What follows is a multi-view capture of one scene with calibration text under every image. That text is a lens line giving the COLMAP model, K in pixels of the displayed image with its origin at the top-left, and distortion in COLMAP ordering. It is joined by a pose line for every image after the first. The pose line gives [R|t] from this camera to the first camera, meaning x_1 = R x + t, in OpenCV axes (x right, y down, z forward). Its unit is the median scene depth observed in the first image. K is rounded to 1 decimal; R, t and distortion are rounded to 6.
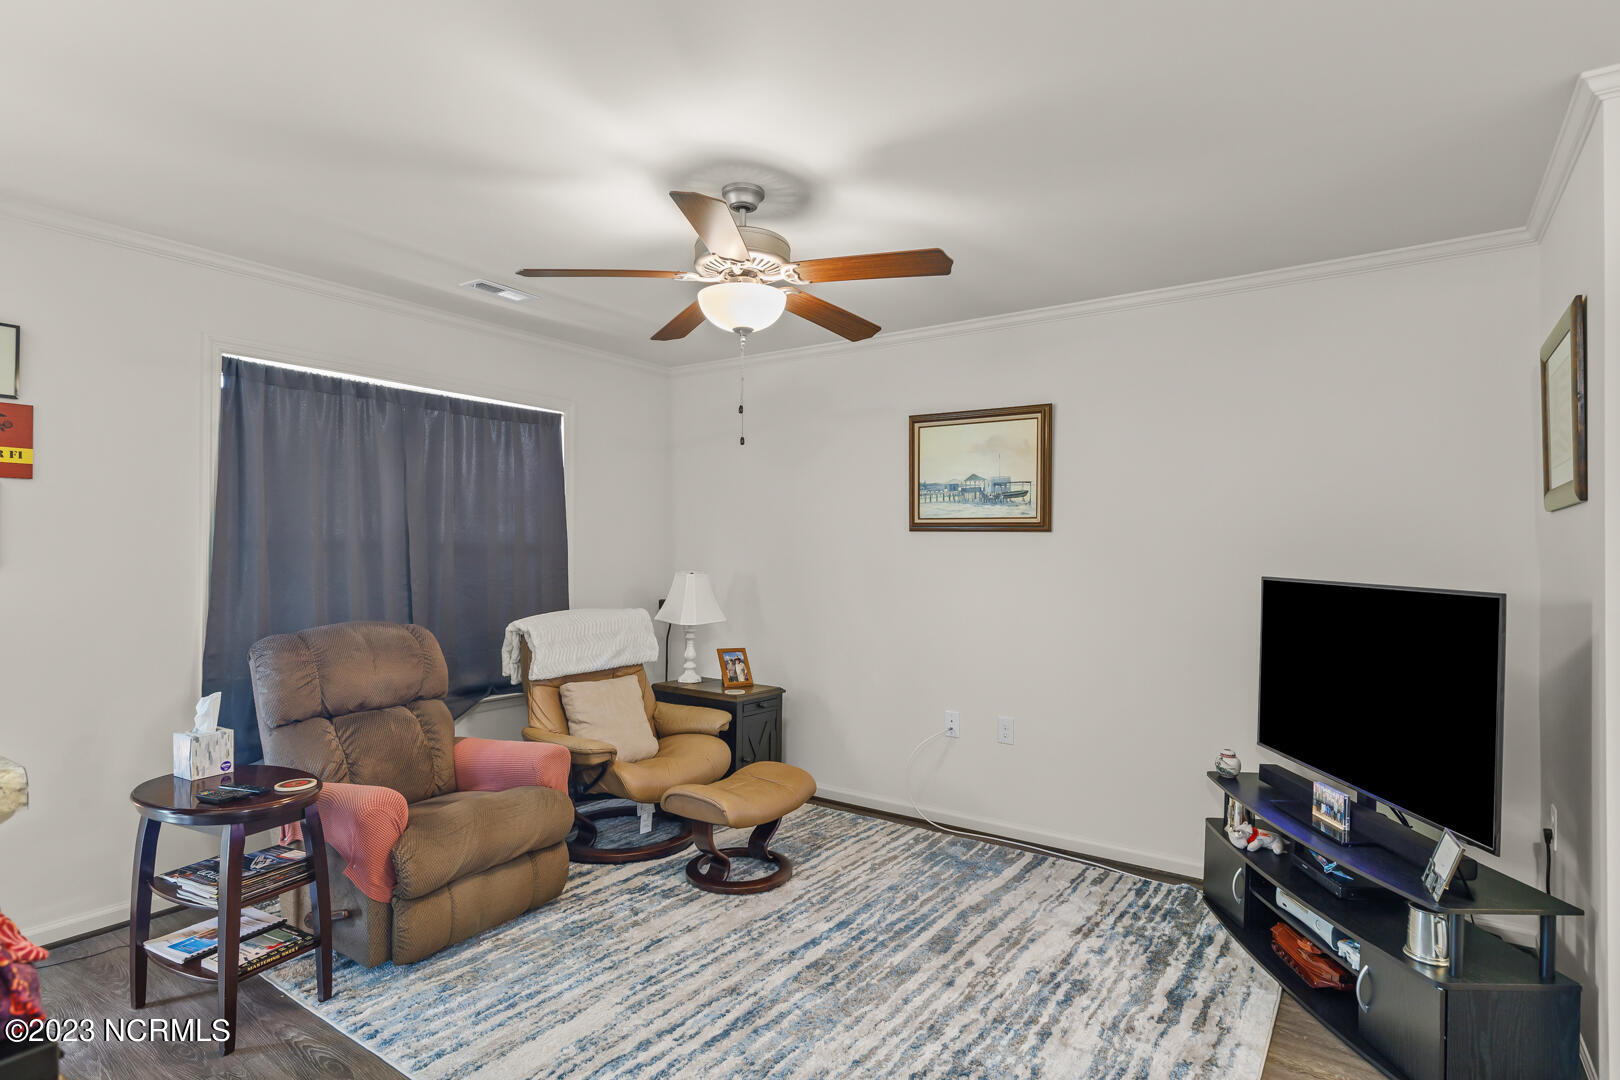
lens RADIAL K [[819.7, 0, 843.5], [0, 819.7, 540.1], [0, 0, 1]] dist [-0.000993, -0.001971]
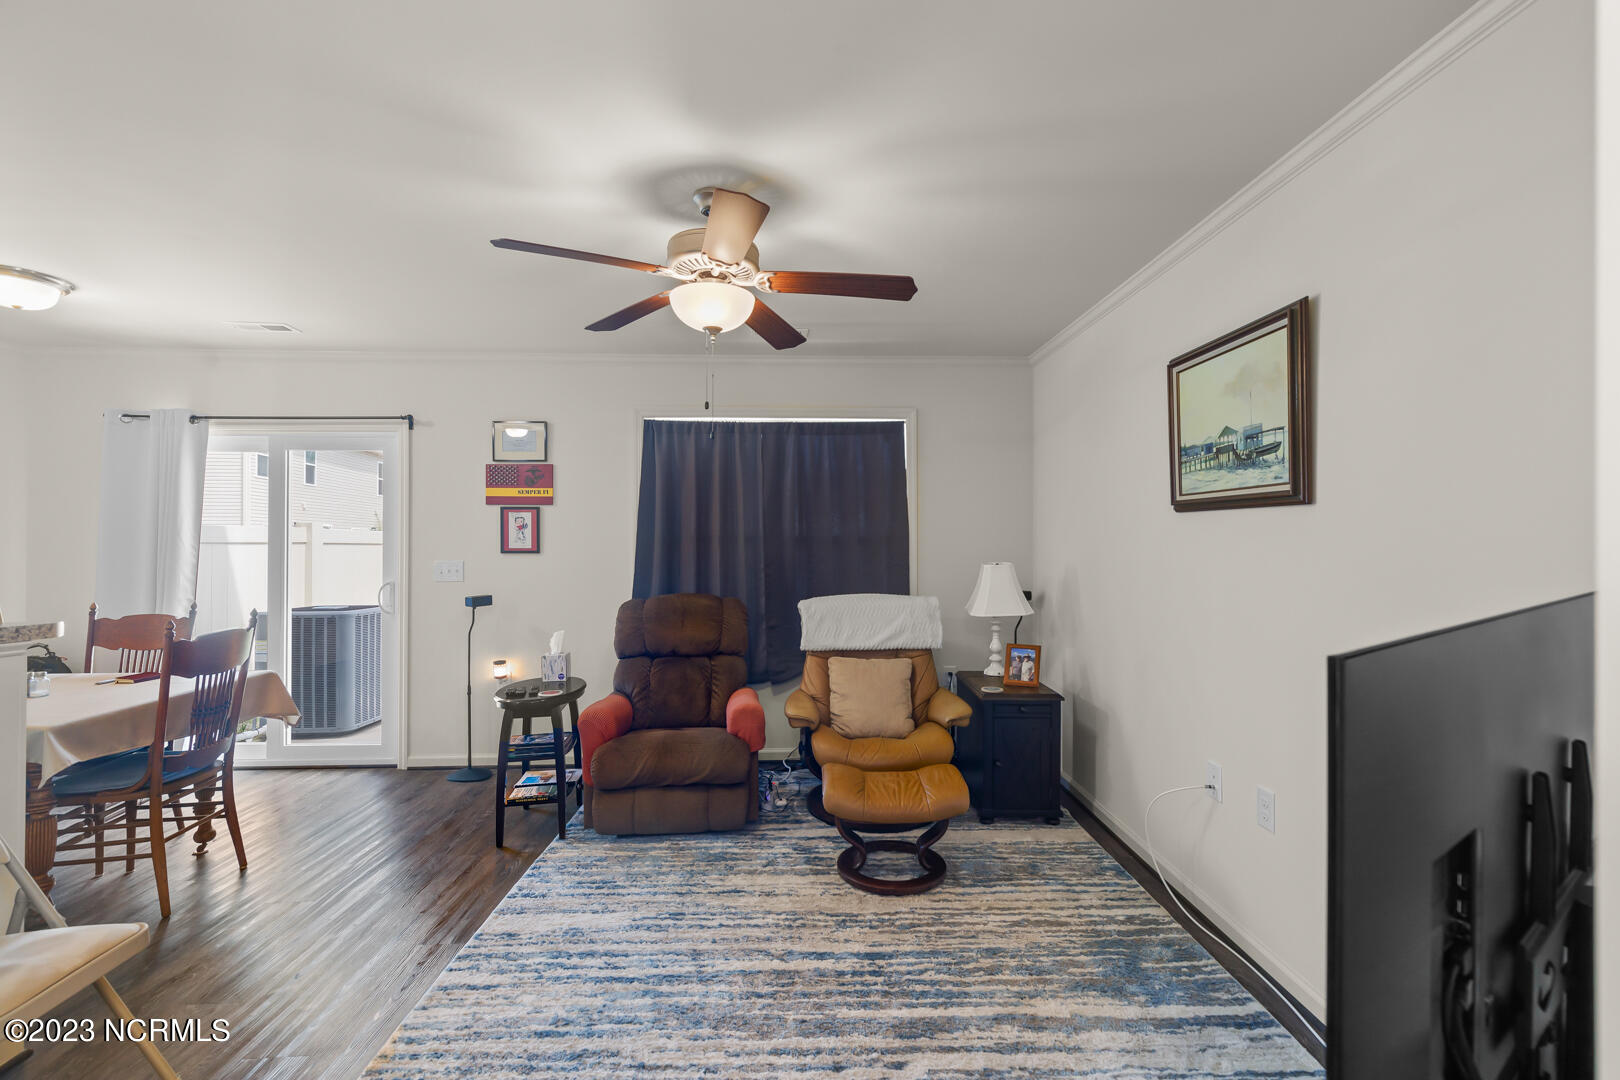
lens RADIAL K [[740.2, 0, 837.9], [0, 740.2, 537.3], [0, 0, 1]] dist [0.009225, -0.006519]
pose [[0.588193, -0.013792, -0.808603, 0.528691], [0.017198, 0.999842, -0.004544, 0.011651], [0.808538, -0.011234, 0.588337, 0.409586]]
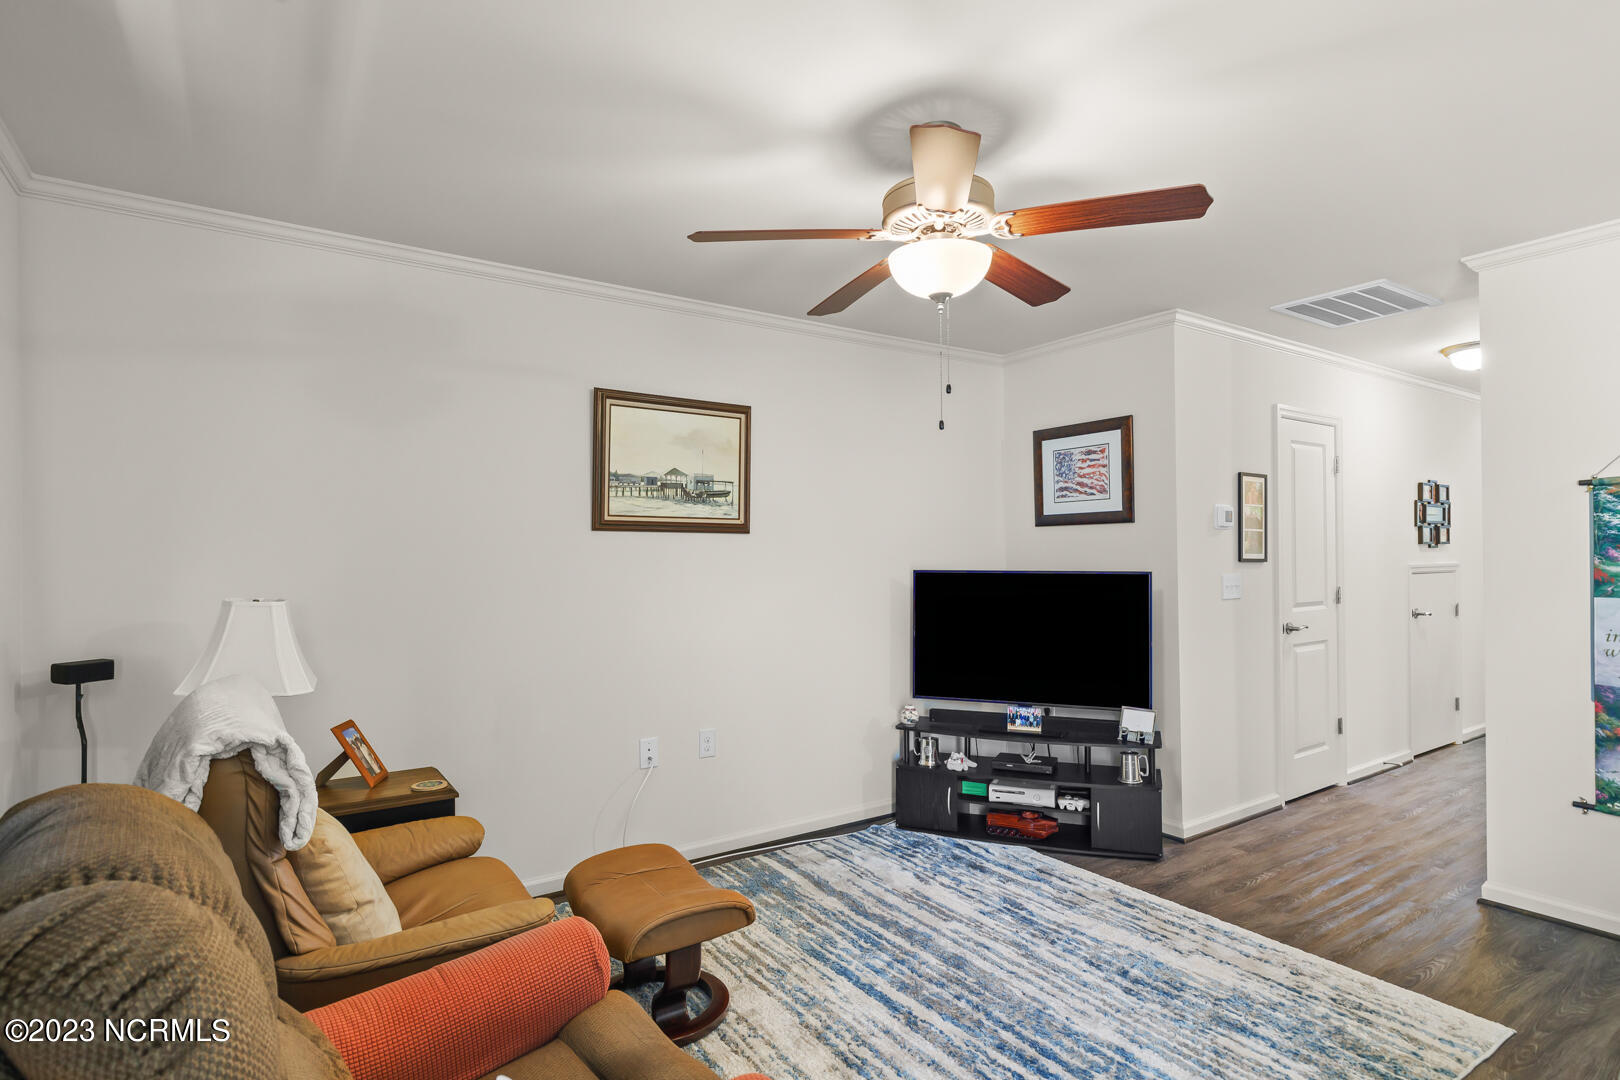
lens RADIAL K [[819.7, 0, 838.3], [0, 819.7, 552.0], [0, 0, 1]] dist [-0.000993, -0.001971]
pose [[0.371264, -0.004293, 0.928517, -0.684197], [0.001076, 0.999991, 0.004193, 0.008687], [-0.928527, -0.000557, 0.371266, 0.560825]]
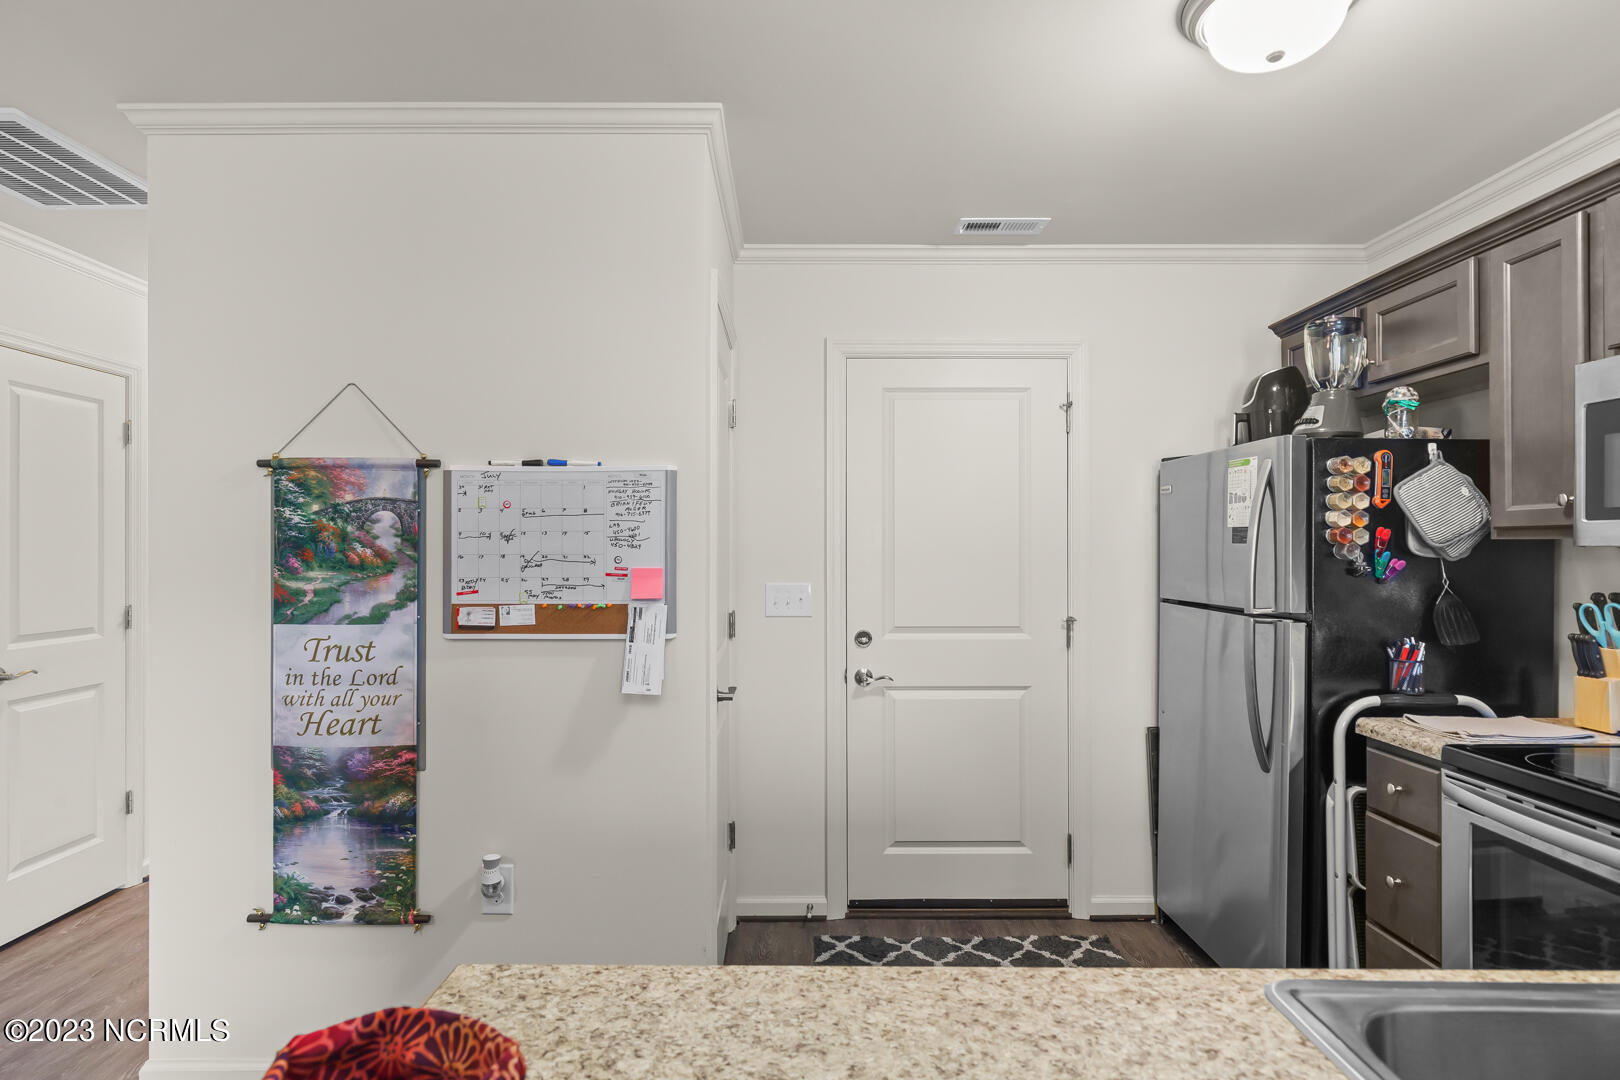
lens RADIAL K [[819.7, 0, 790.9], [0, 819.7, 545.9], [0, 0, 1]] dist [-0.000993, -0.001971]
pose [[-0.559498, 0.000241, 0.828831, -0.341952], [-0.009118, 0.999938, -0.006446, 0.002596], [-0.828781, -0.011164, -0.559461, 0.188632]]
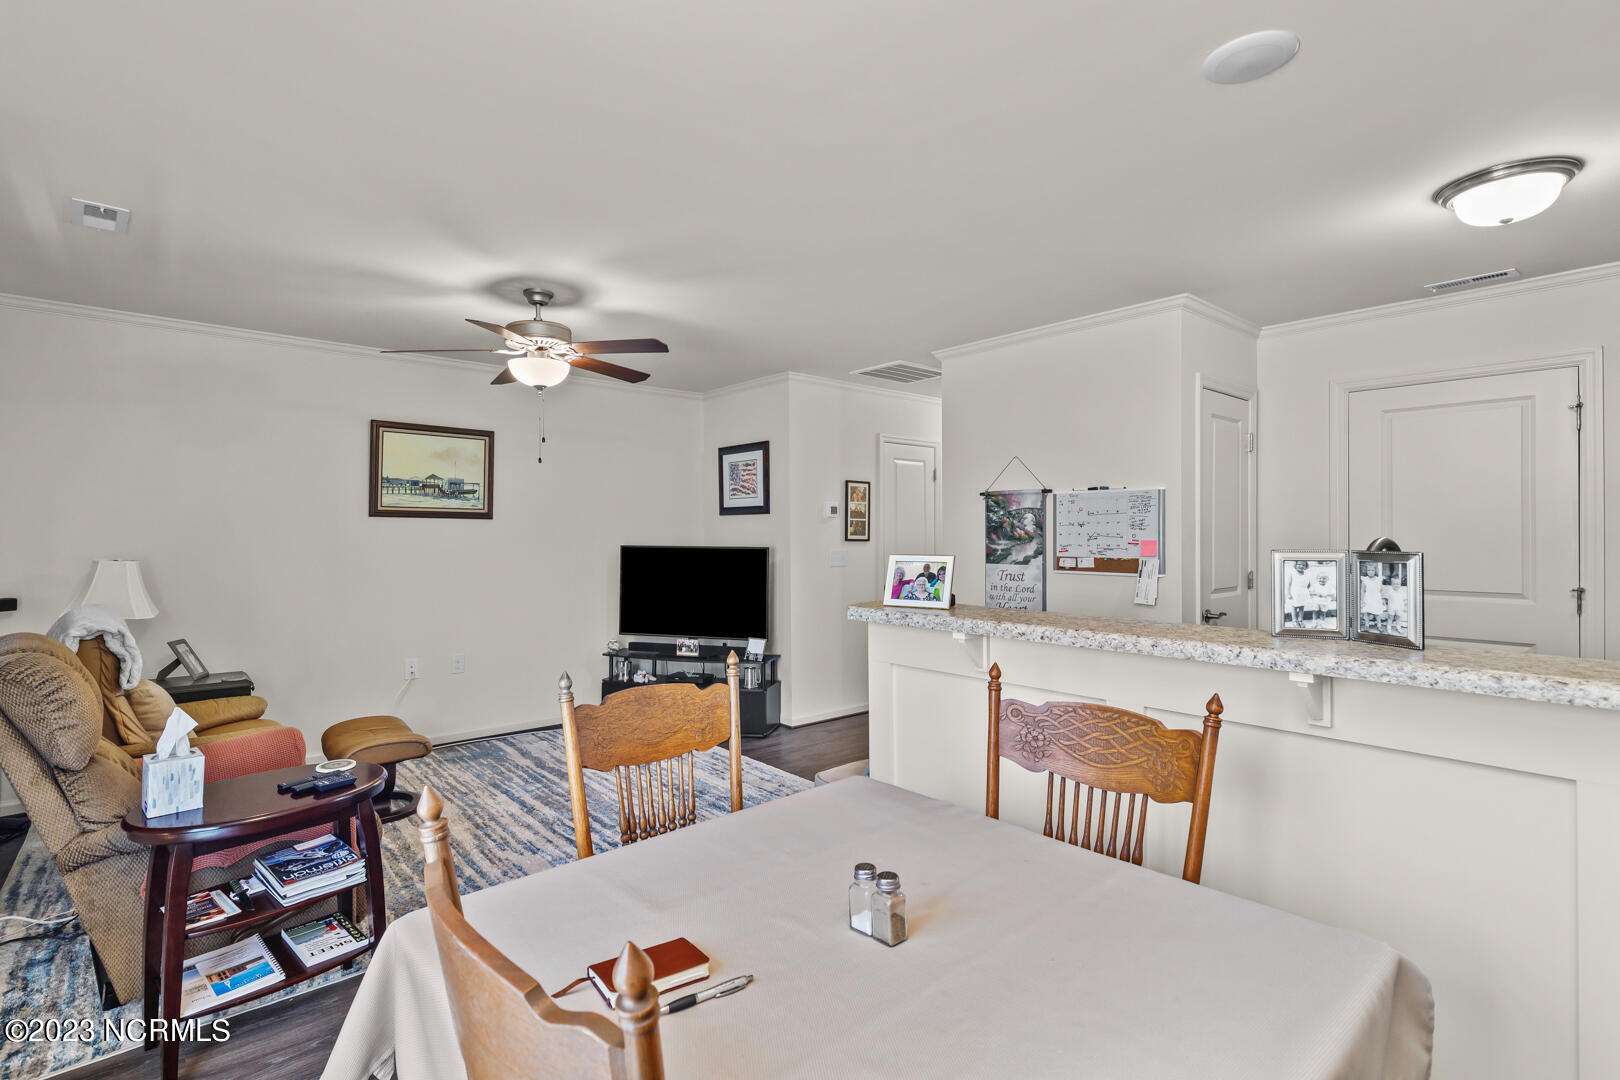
lens RADIAL K [[740.2, 0, 778.8], [0, 740.2, 529.6], [0, 0, 1]] dist [0.009225, -0.006519]
pose [[0.288965, 0.000682, 0.957339, -0.917848], [-0.006969, 0.999975, 0.001391, 0.003021], [-0.957314, -0.007073, 0.288962, 0.142247]]
